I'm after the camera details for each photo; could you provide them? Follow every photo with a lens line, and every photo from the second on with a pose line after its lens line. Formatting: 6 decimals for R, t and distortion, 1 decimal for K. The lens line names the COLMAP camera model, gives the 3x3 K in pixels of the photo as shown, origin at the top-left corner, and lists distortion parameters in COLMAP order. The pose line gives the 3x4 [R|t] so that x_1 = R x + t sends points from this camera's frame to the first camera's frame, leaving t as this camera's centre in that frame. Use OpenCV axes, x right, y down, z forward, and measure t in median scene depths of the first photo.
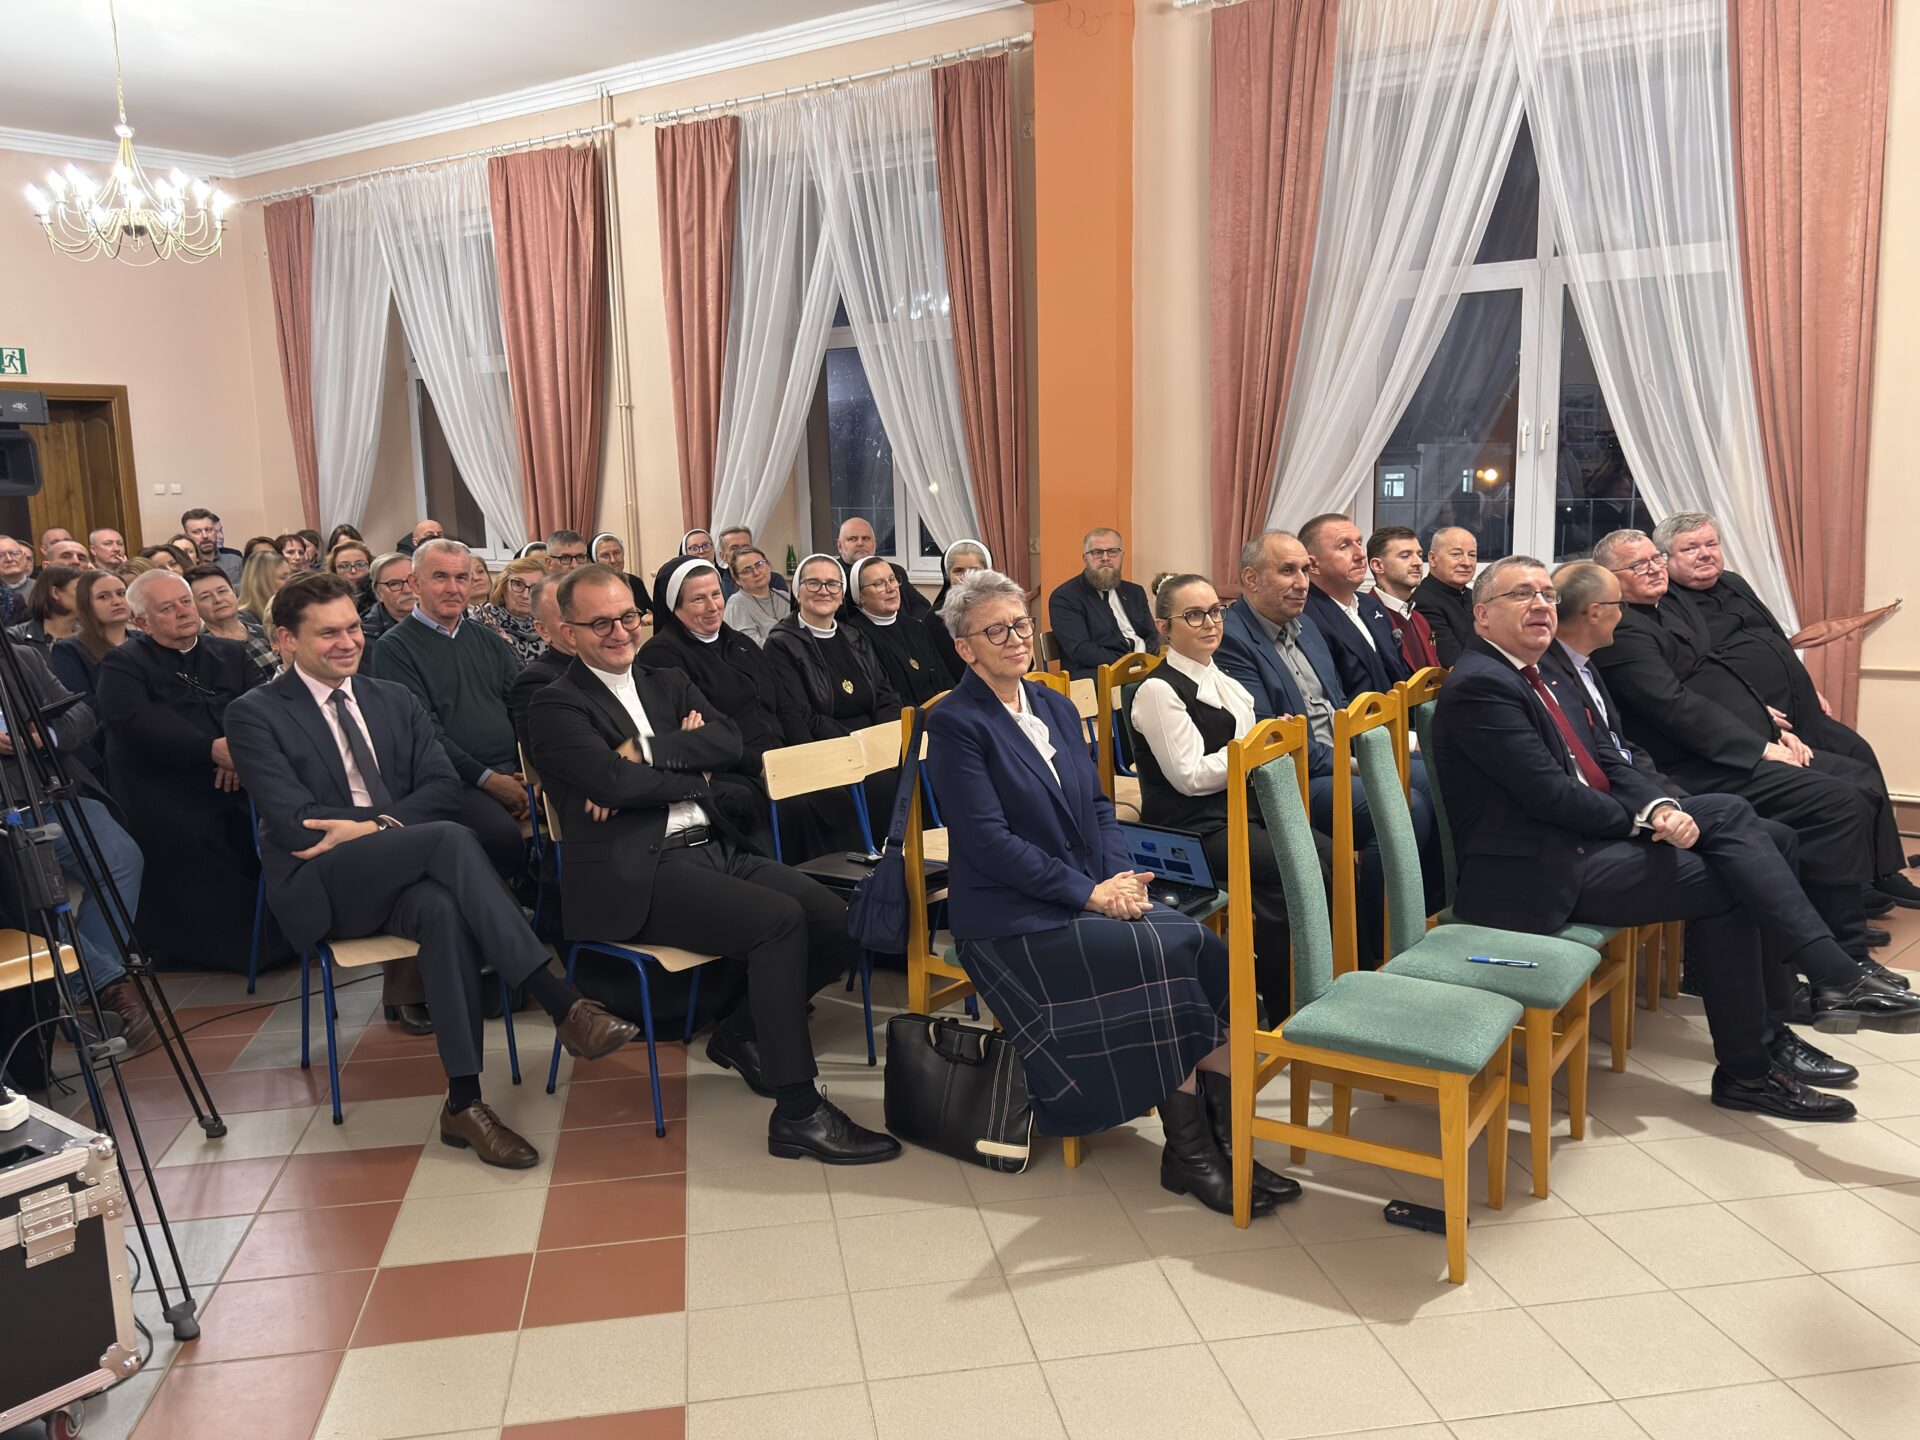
lens RADIAL K [[1565.1, 0, 960.0], [0, 1565.1, 720.0], [0, 0, 1]] dist [0.048472, 0.001560]
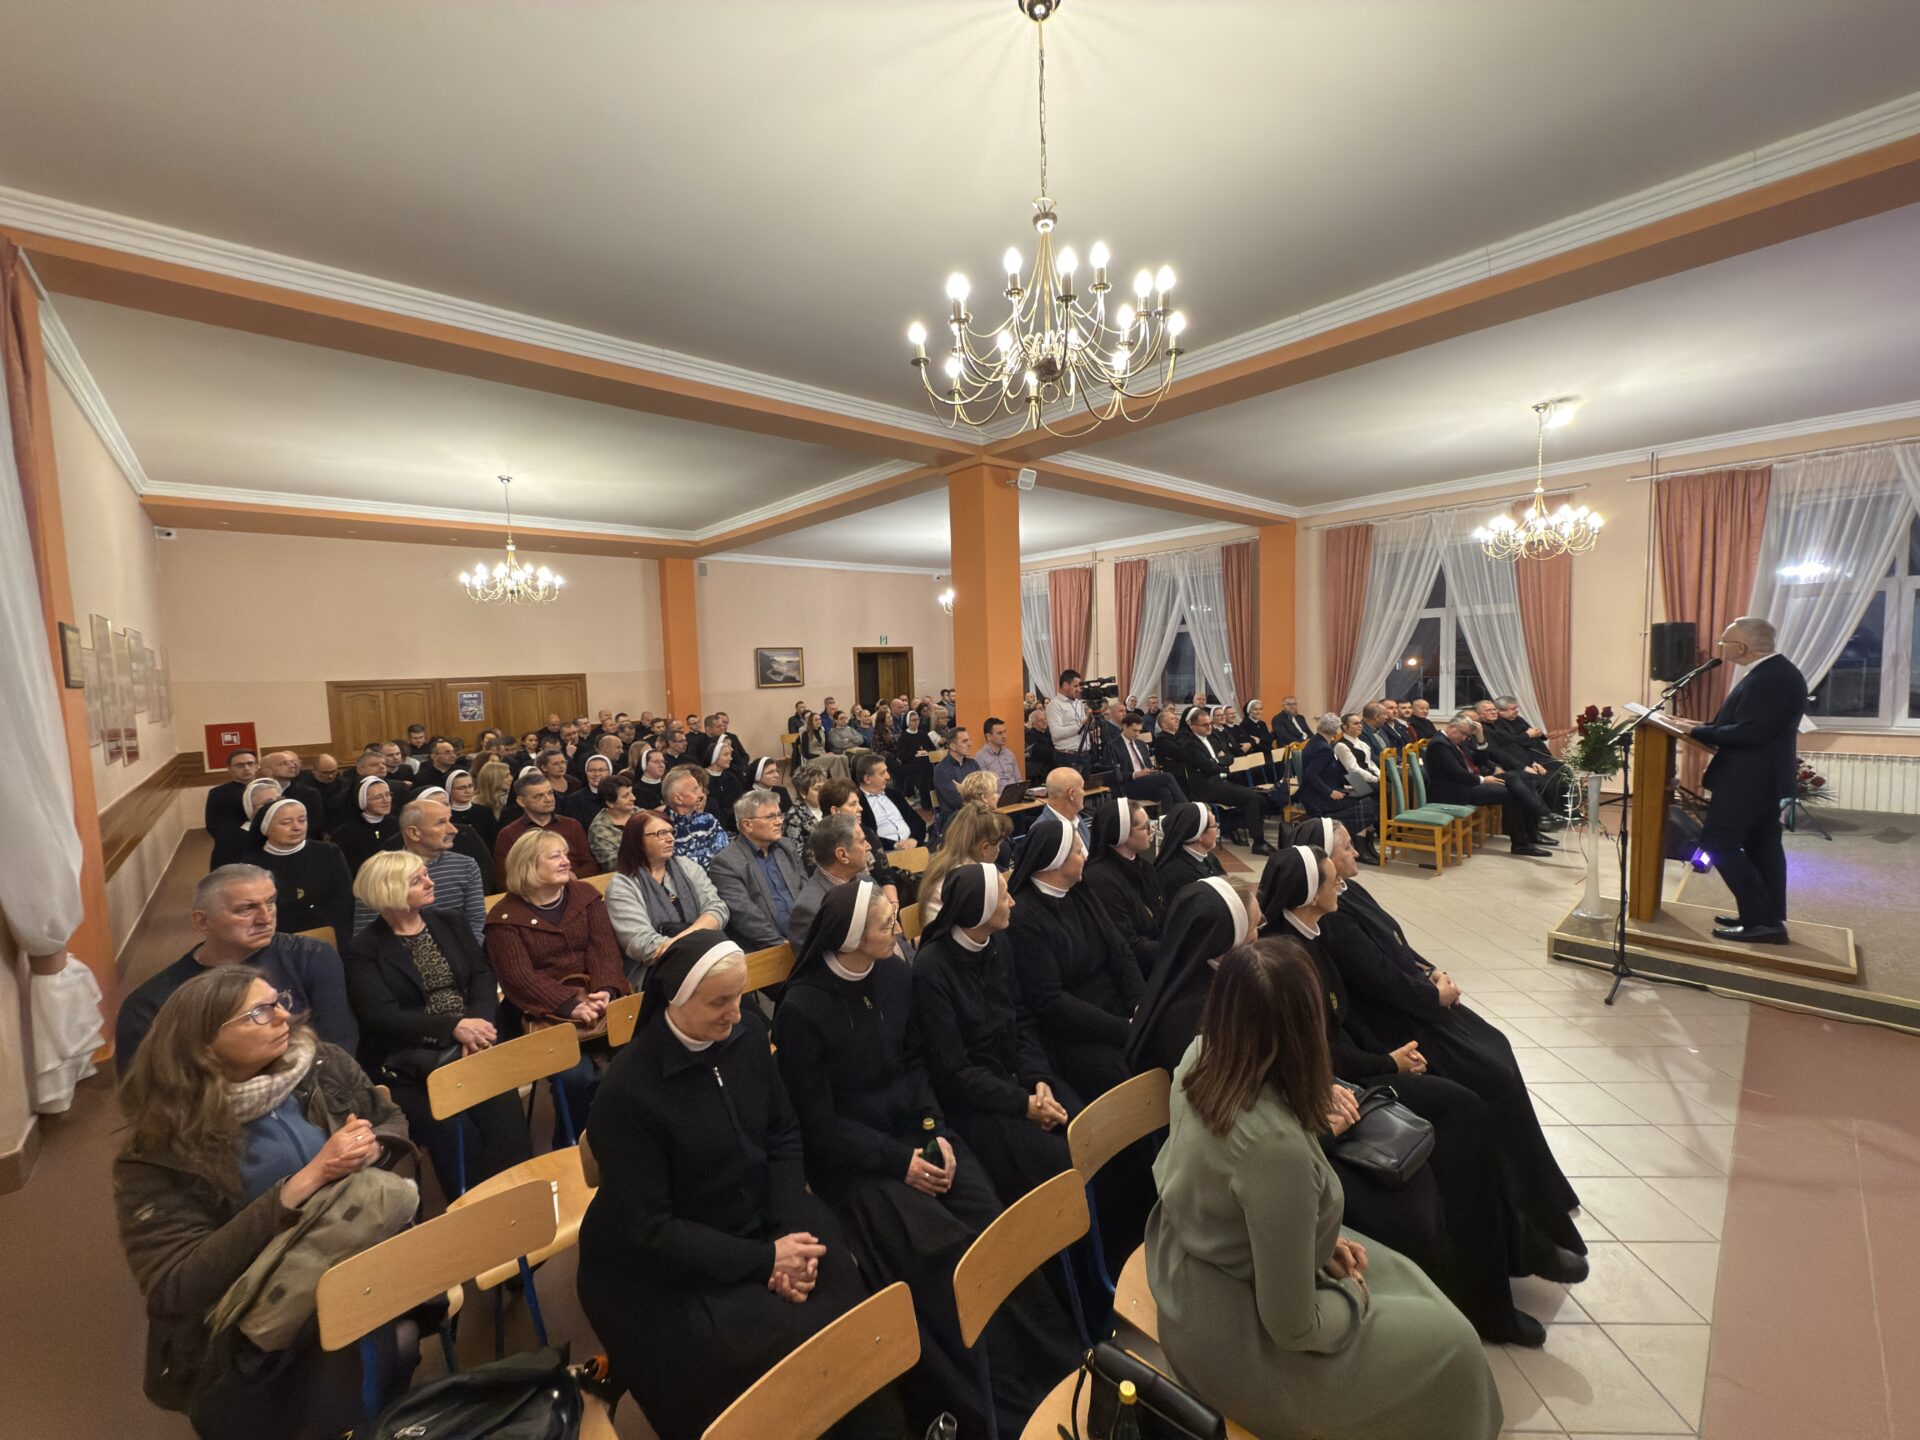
lens RADIAL K [[768.5, 0, 960.0], [0, 768.5, 720.0], [0, 0, 1]] dist [0.000835, 0.000033]
pose [[0.978914, 0.005076, -0.204209, -0.240825], [-0.021133, 0.996843, -0.076528, 0.049709], [0.203176, 0.079230, 0.975931, -0.601319]]
